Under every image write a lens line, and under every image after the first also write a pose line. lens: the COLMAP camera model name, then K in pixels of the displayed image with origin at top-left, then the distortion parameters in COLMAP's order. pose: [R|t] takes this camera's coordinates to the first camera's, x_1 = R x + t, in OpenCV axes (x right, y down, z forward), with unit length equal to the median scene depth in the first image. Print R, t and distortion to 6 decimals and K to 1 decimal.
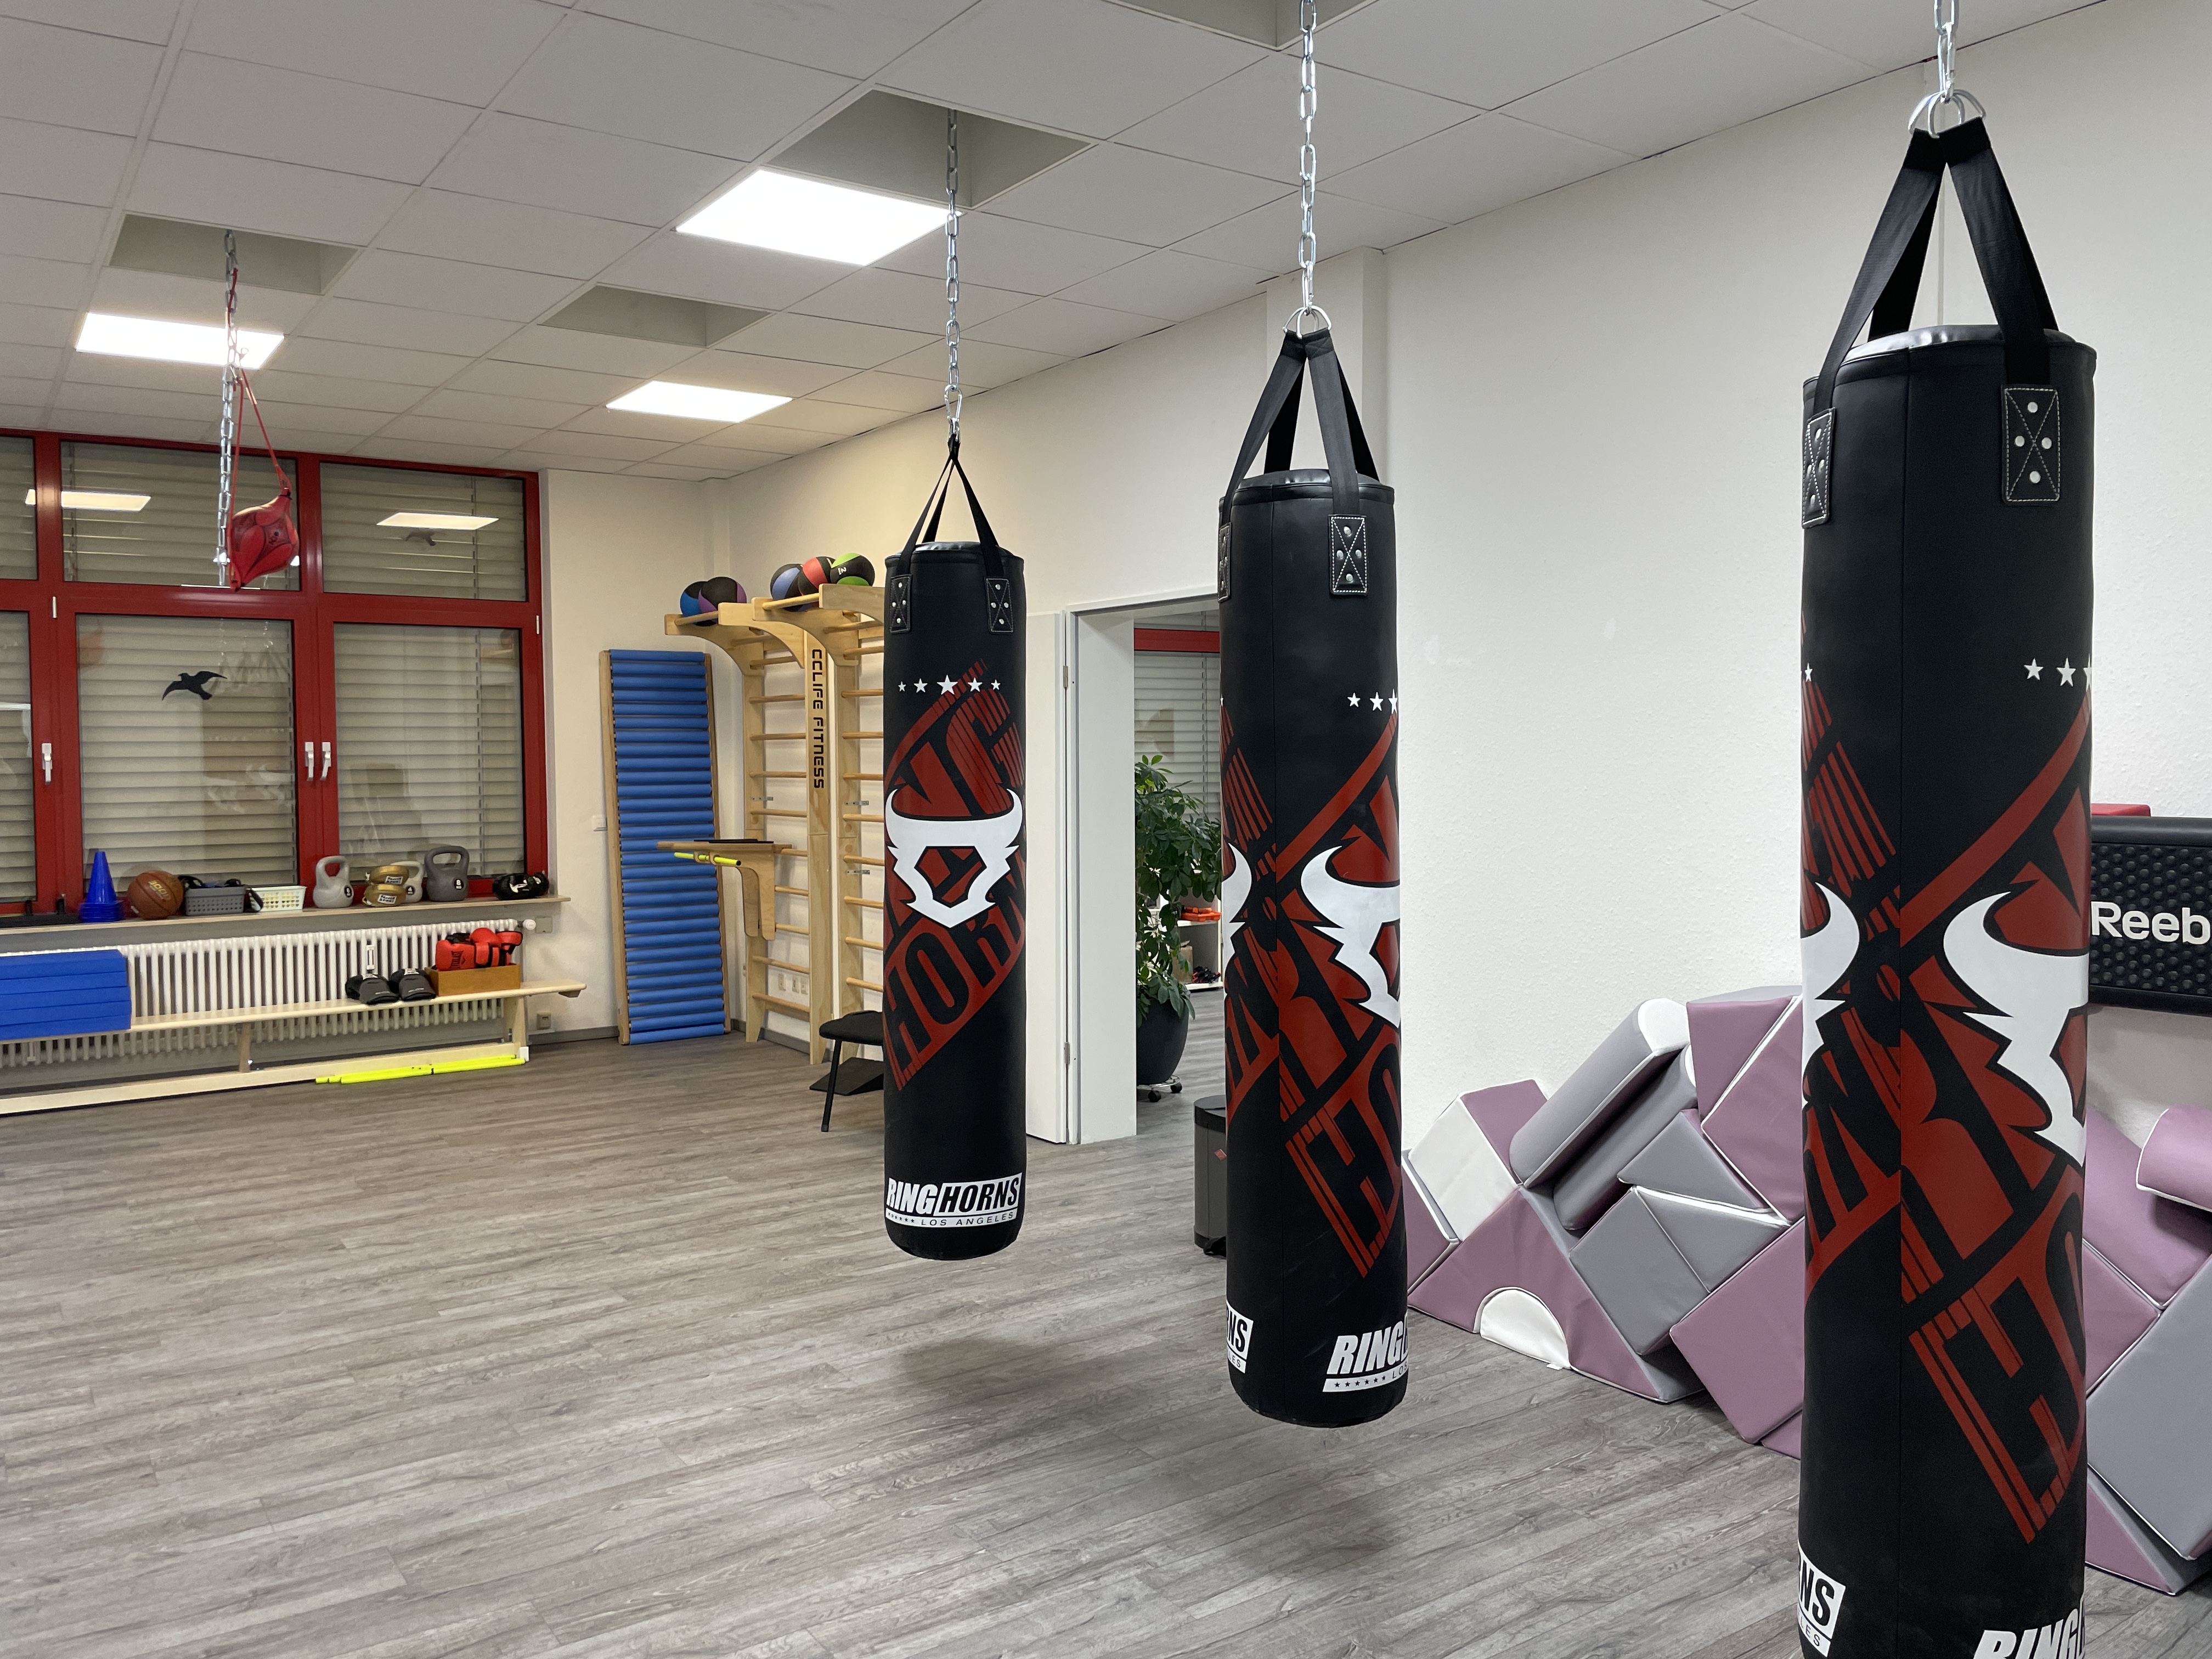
lens RADIAL K [[1692.2, 0, 1122.0], [0, 1692.2, 817.7], [0, 0, 1]] dist [0.037402, -0.061401]
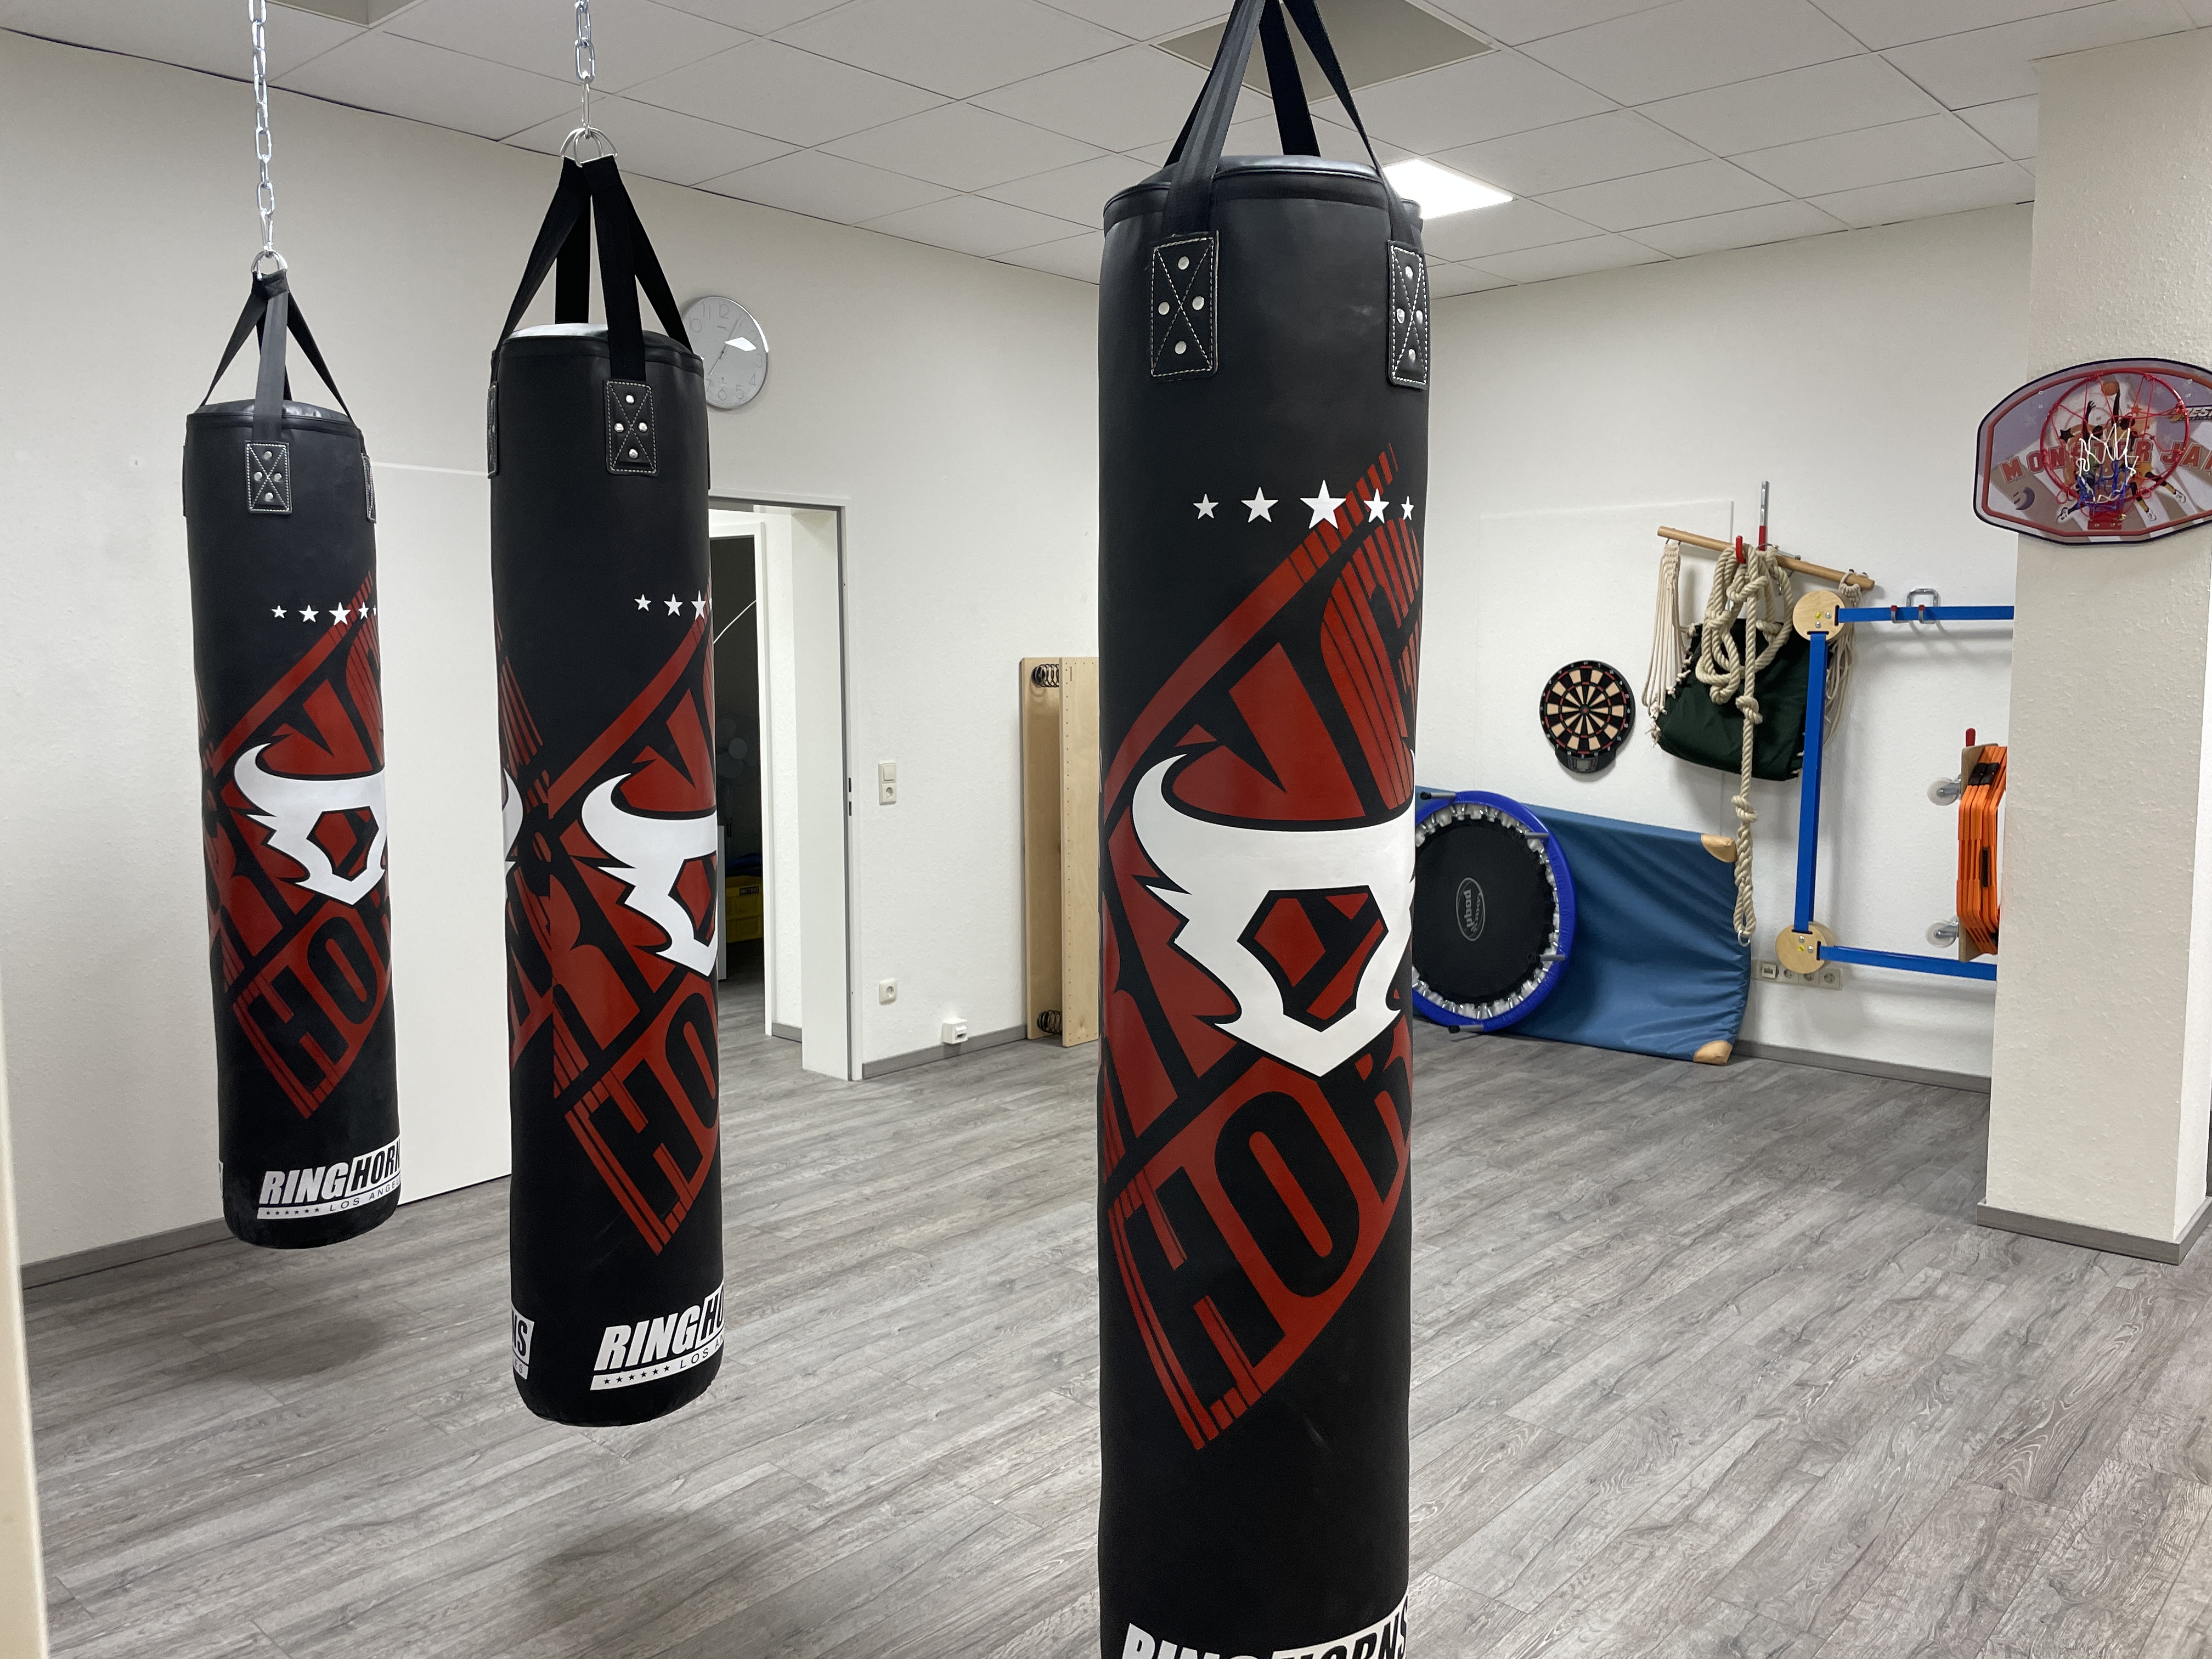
lens RADIAL K [[1692.2, 0, 1099.6], [0, 1692.2, 831.4], [0, 0, 1]] dist [0.037402, -0.061401]
pose [[-0.974627, 0.032042, -0.221529, 0.053859], [-0.003945, 0.987088, 0.160130, -0.079584], [0.223799, 0.156941, -0.961917, 1.688955]]
